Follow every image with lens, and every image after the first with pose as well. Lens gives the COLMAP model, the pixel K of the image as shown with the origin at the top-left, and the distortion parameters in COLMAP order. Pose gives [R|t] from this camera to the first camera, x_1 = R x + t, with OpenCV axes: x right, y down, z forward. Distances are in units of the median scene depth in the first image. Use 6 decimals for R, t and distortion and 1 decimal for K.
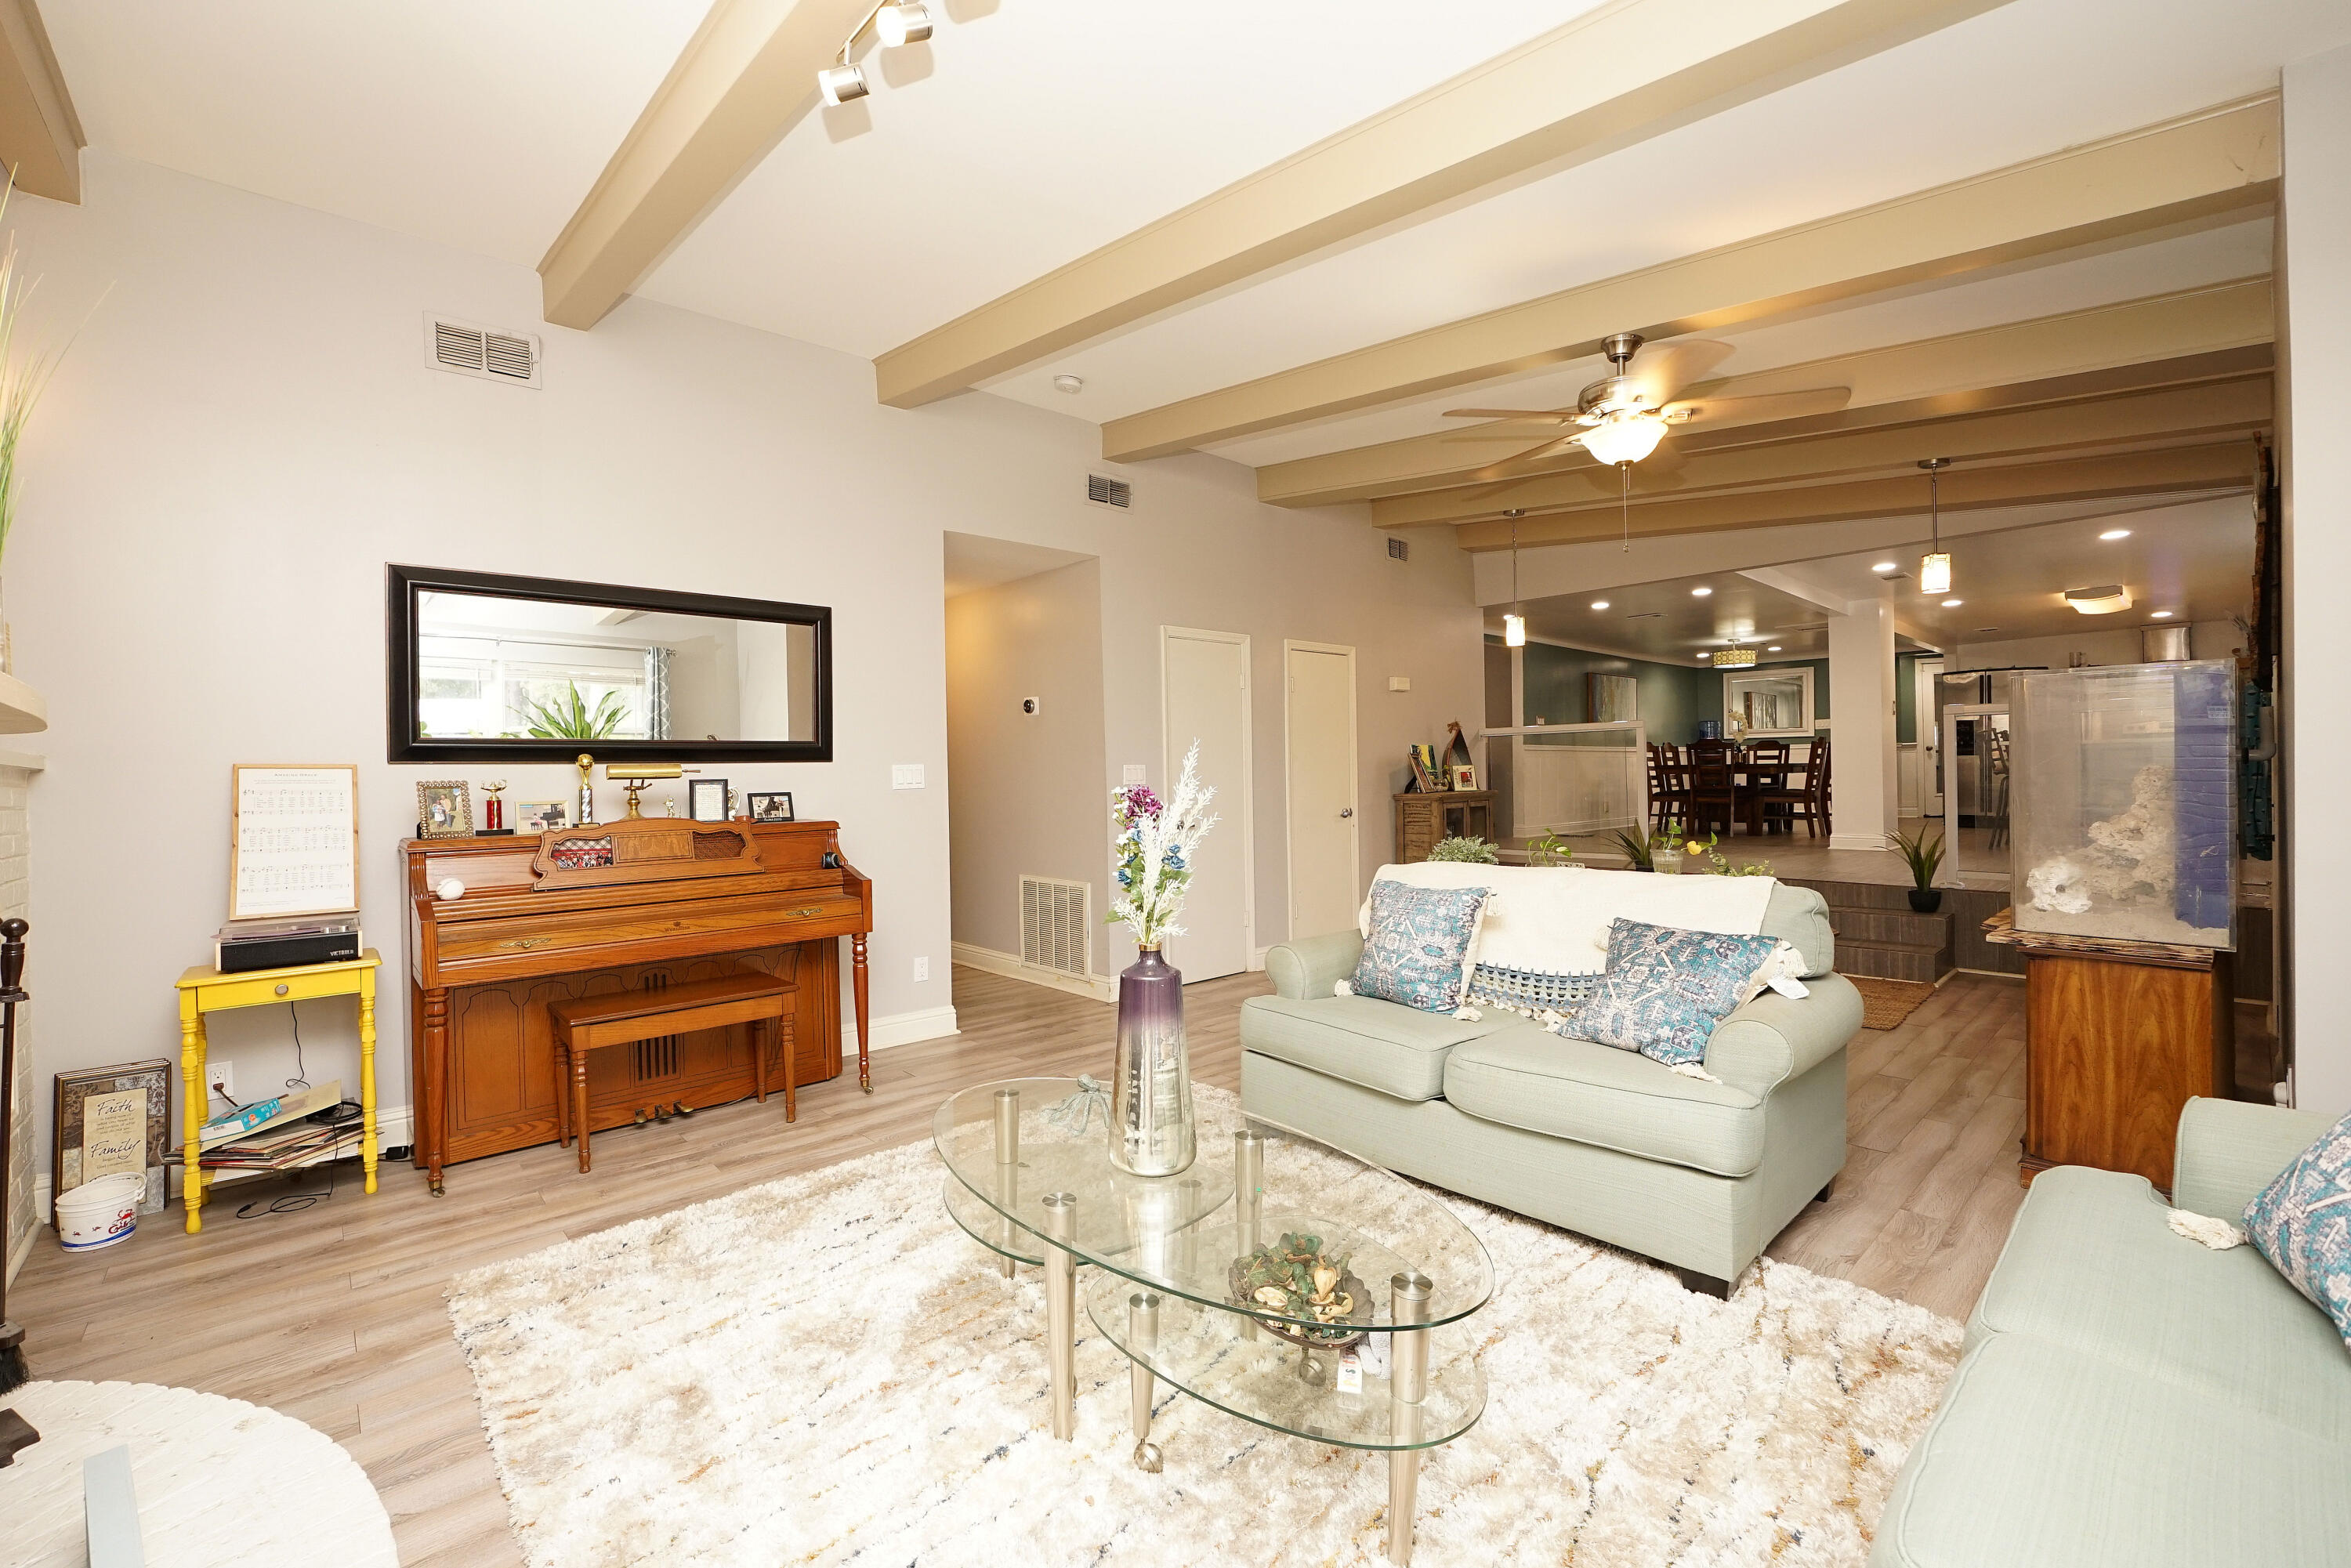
lens RADIAL K [[984.5, 0, 1151.8], [0, 984.5, 775.1], [0, 0, 1]] dist [-0.012019, 0.003319]
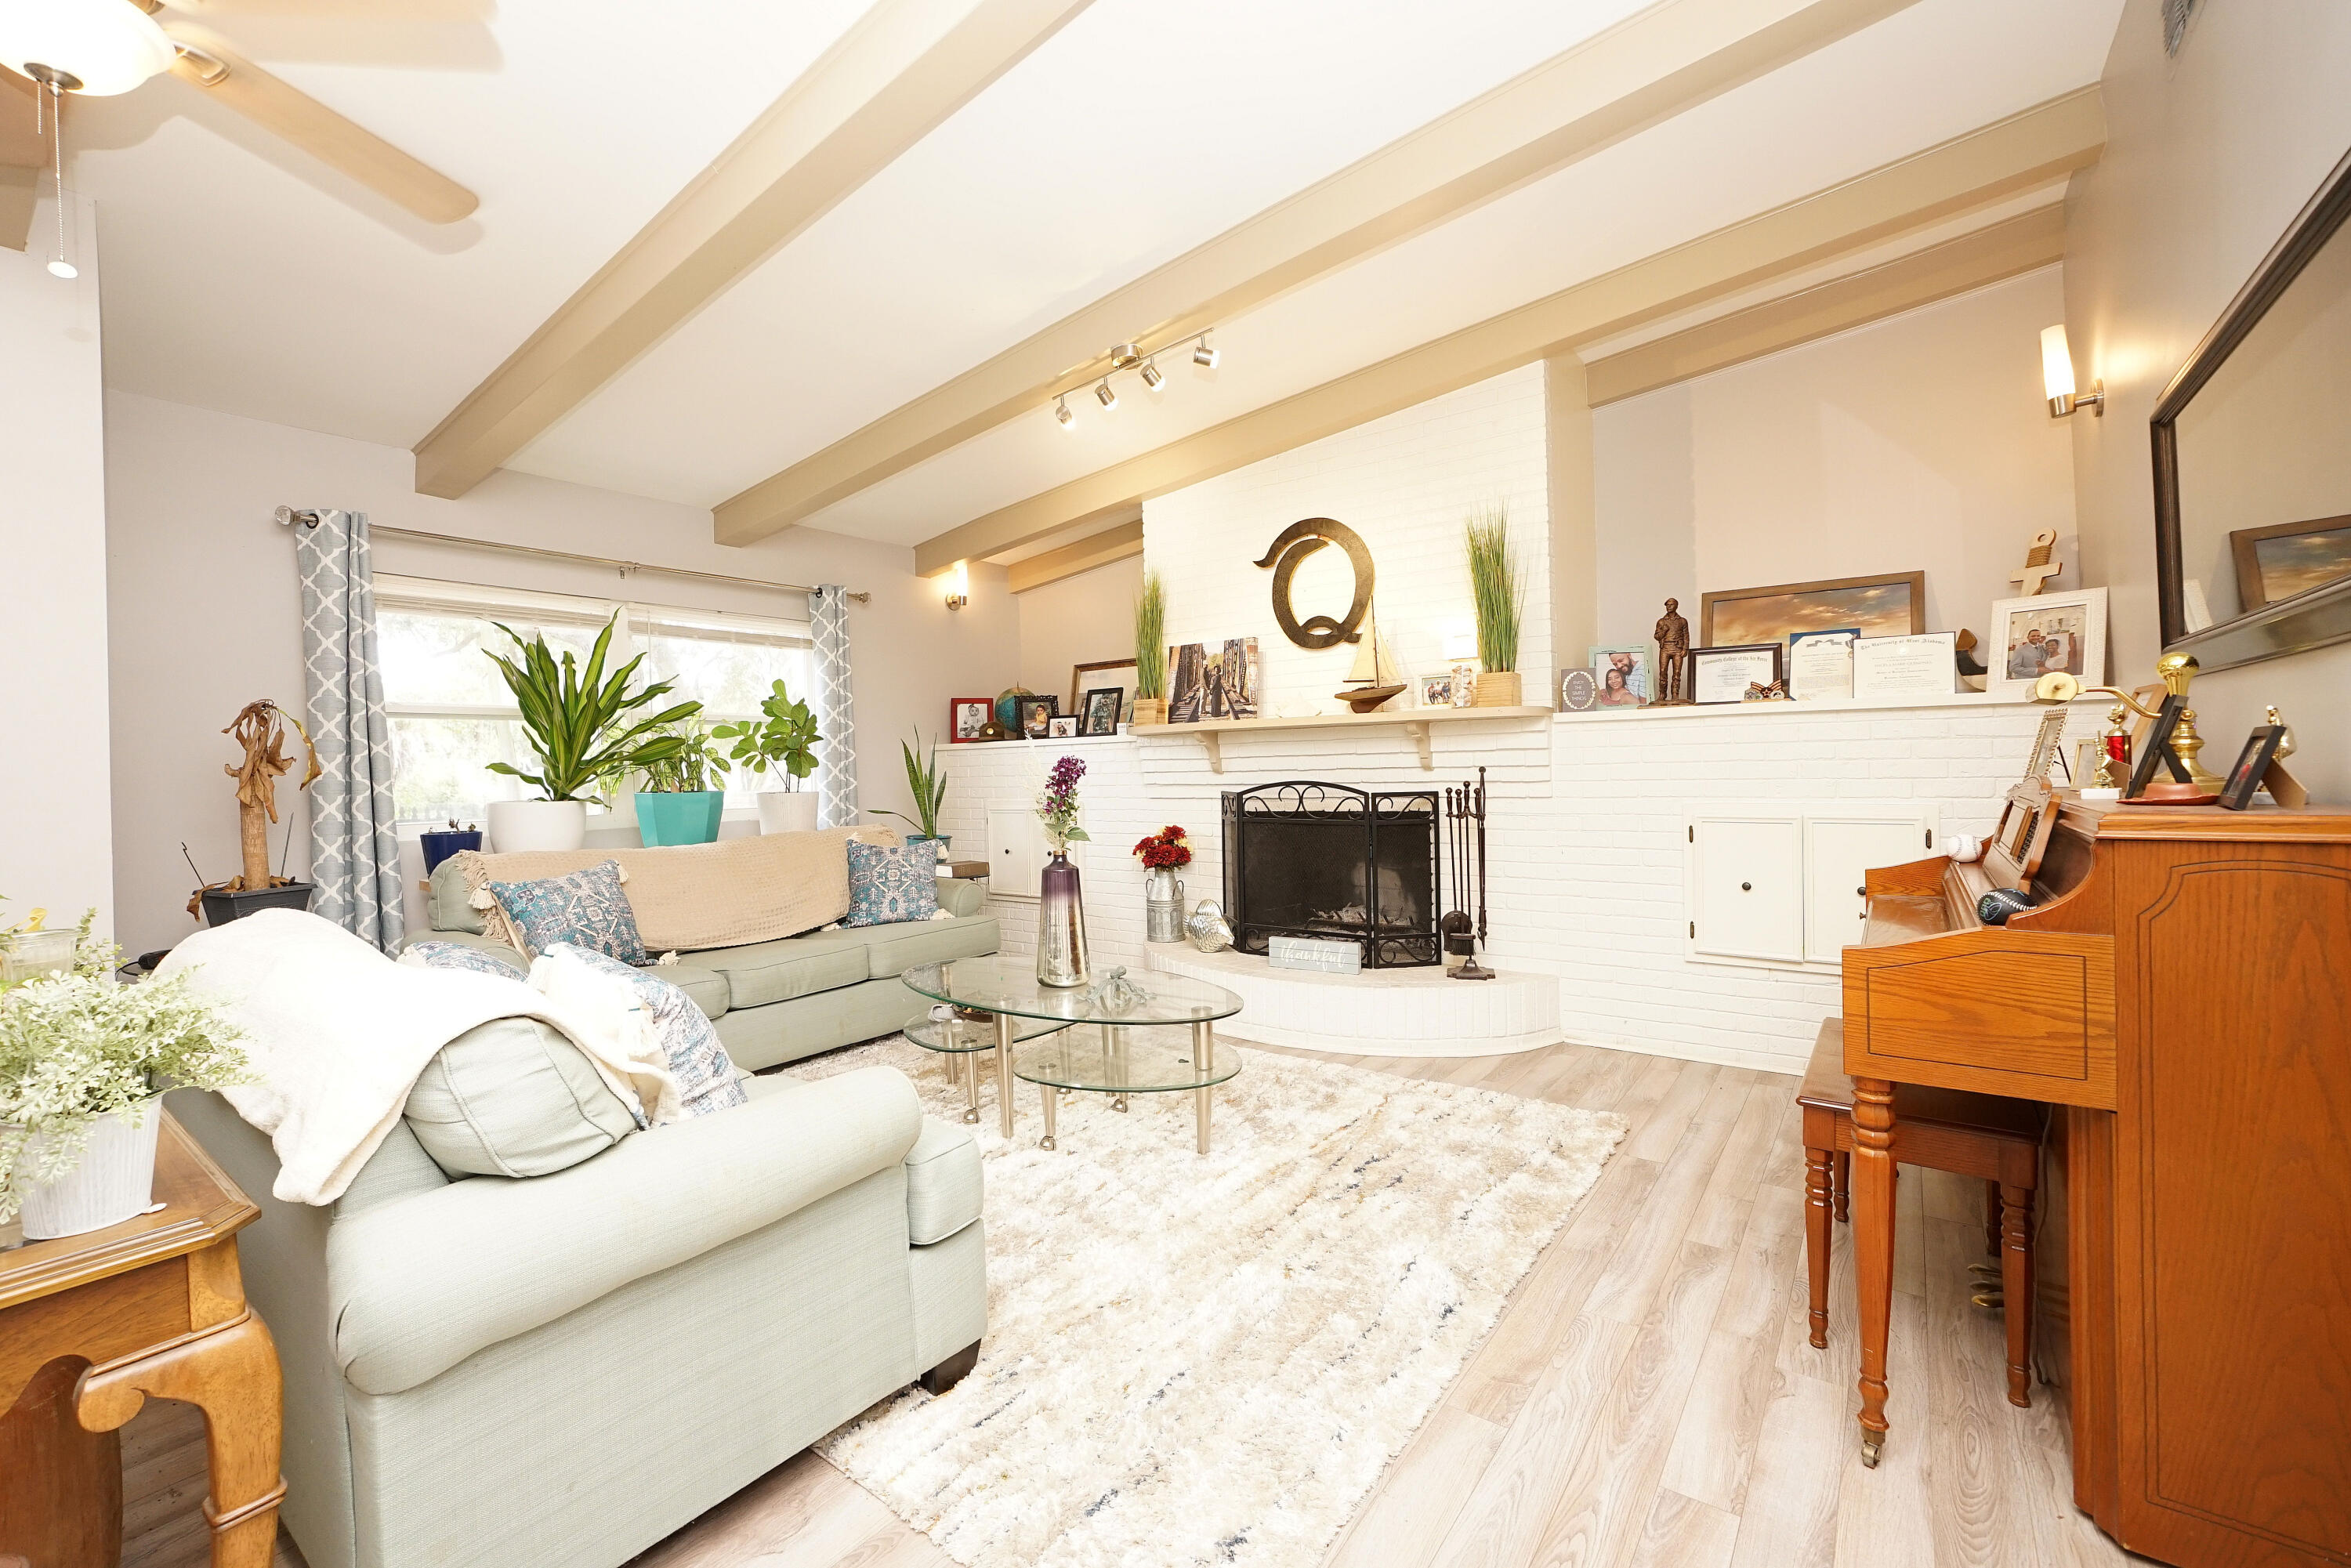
lens RADIAL K [[984.5, 0, 1151.8], [0, 984.5, 775.1], [0, 0, 1]] dist [-0.012019, 0.003319]
pose [[-0.980737, 0.040103, -0.191173, 0.083687], [0.038664, 0.999189, 0.011248, 0.019739], [0.191469, 0.003640, -0.981492, 1.480501]]
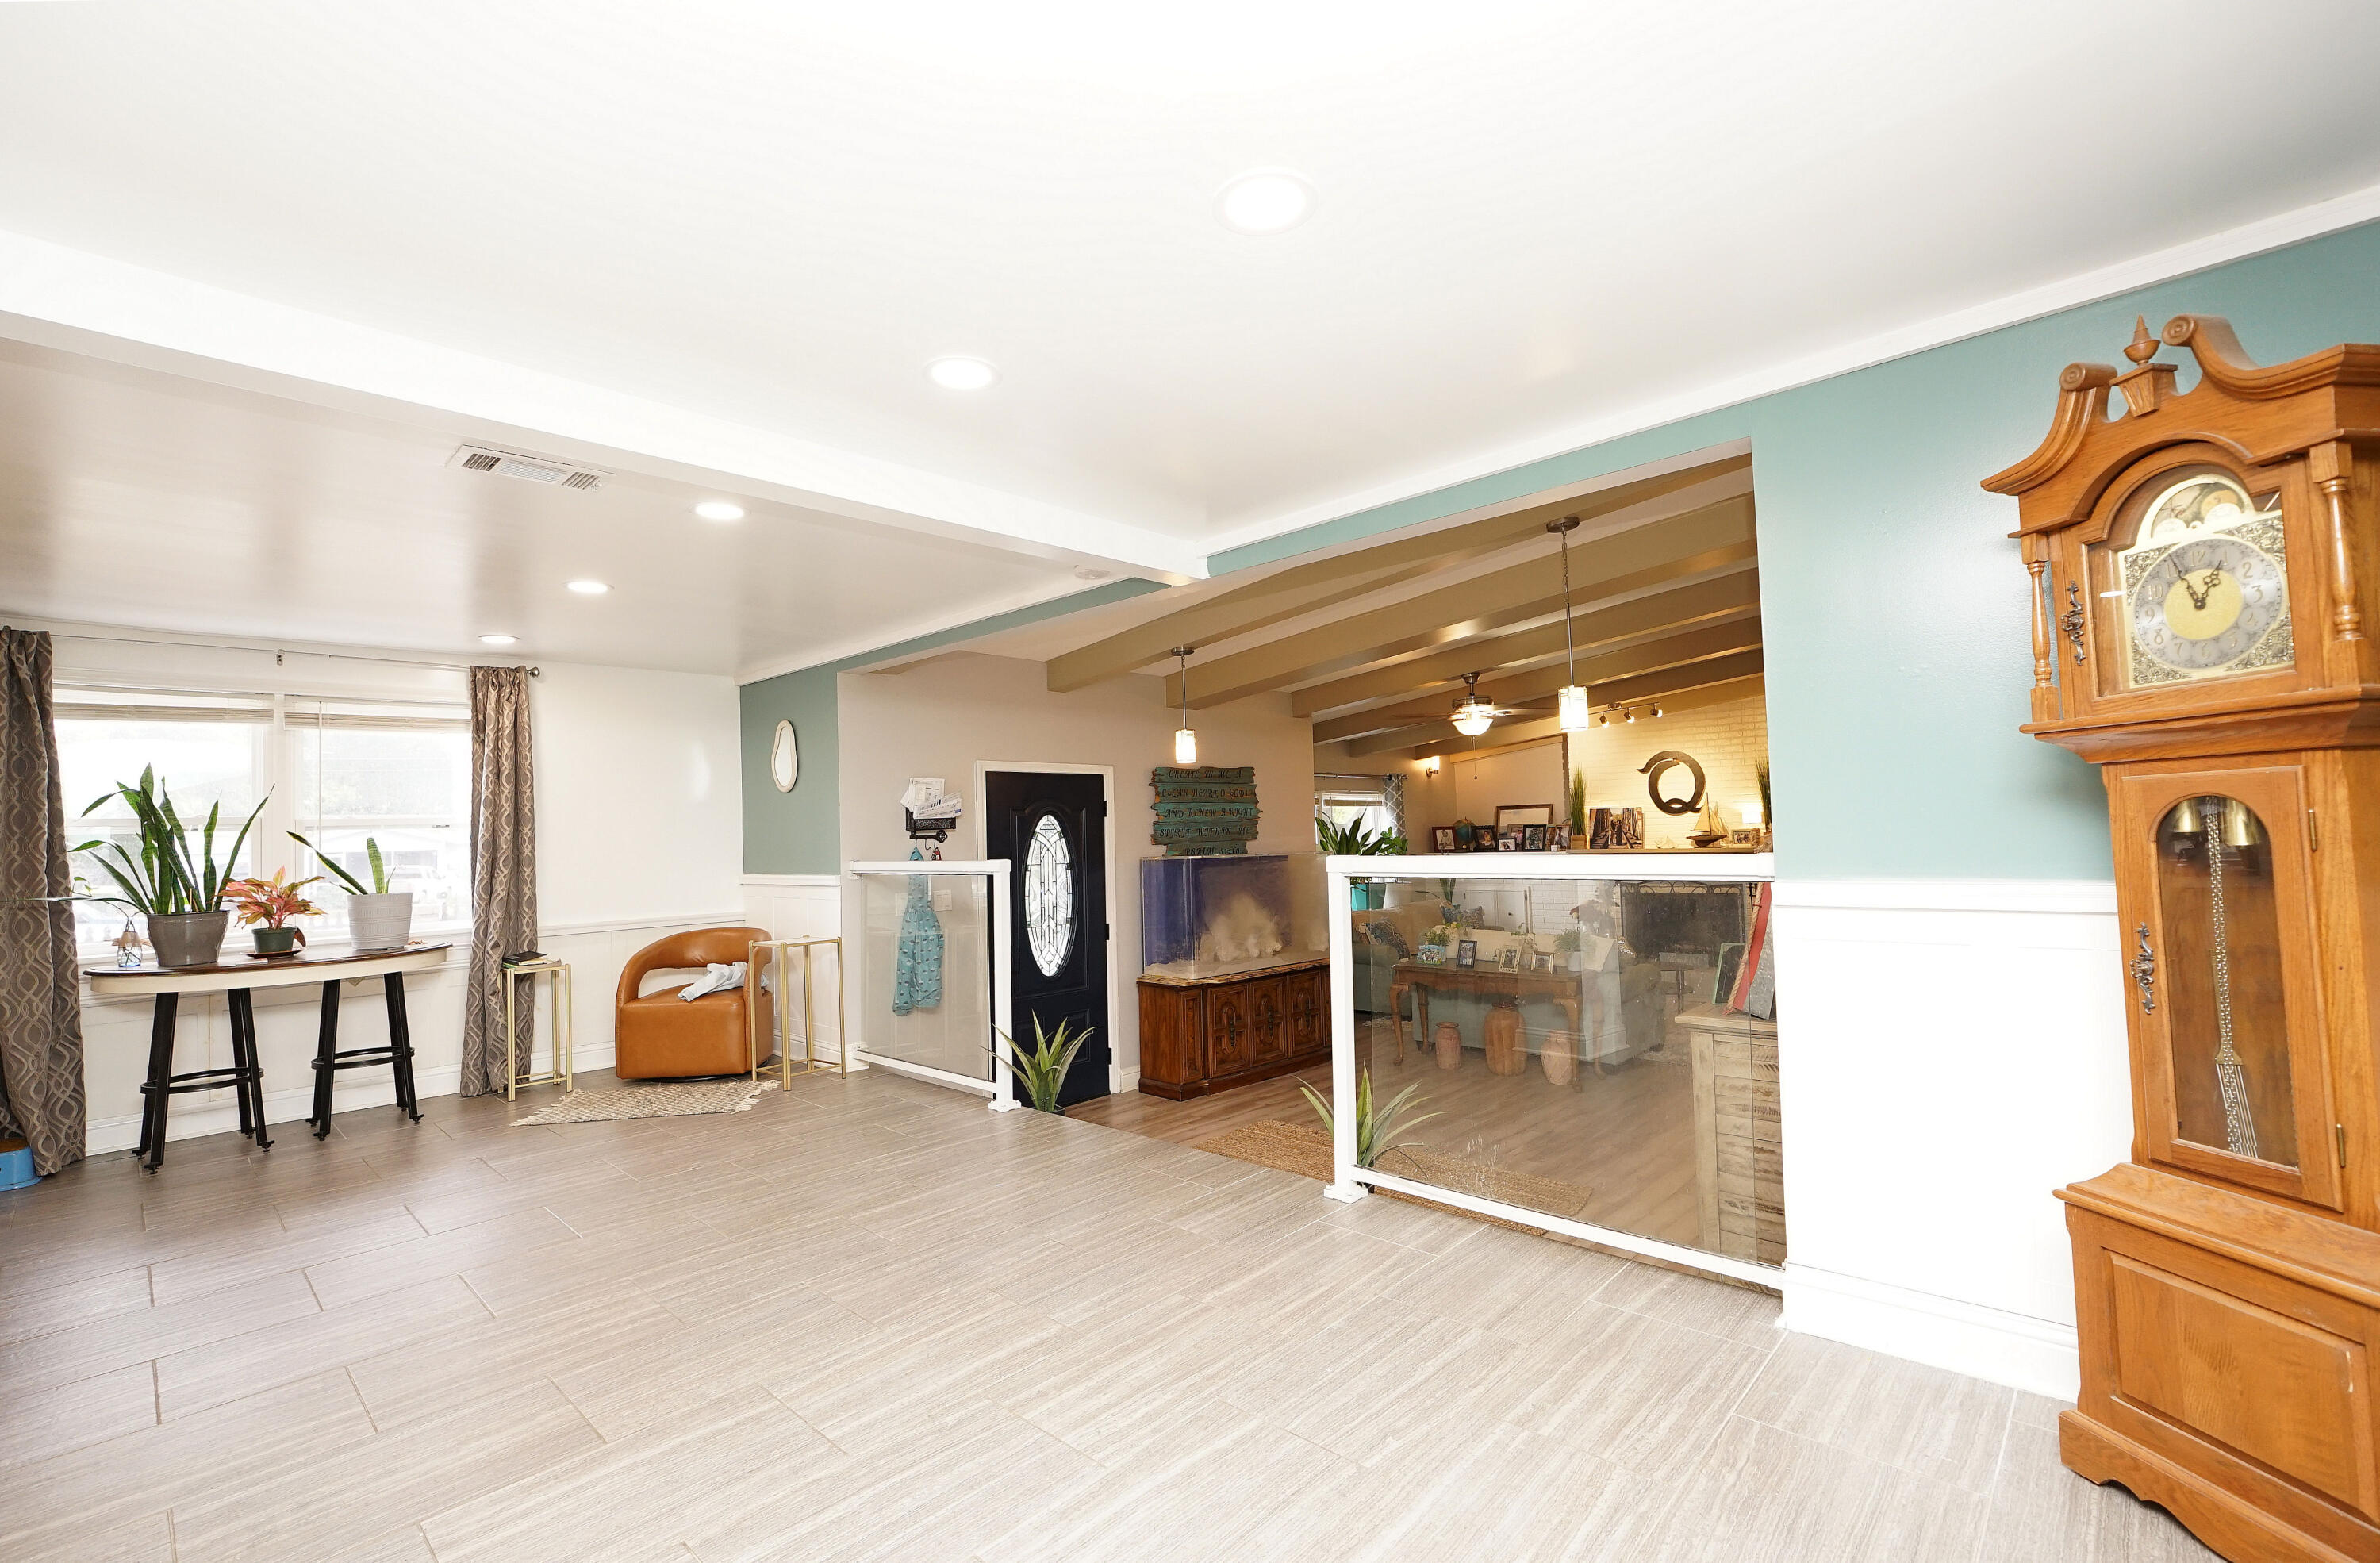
lens RADIAL K [[1024.6, 0, 1173.0], [0, 1024.6, 792.2], [0, 0, 1]] dist [-0.004115, 0.000055]
pose [[-0.995990, 0.041481, -0.079265, 1.224990], [0.044566, 0.998301, -0.037550, -0.142881], [0.077573, -0.040932, -0.996146, 2.962762]]
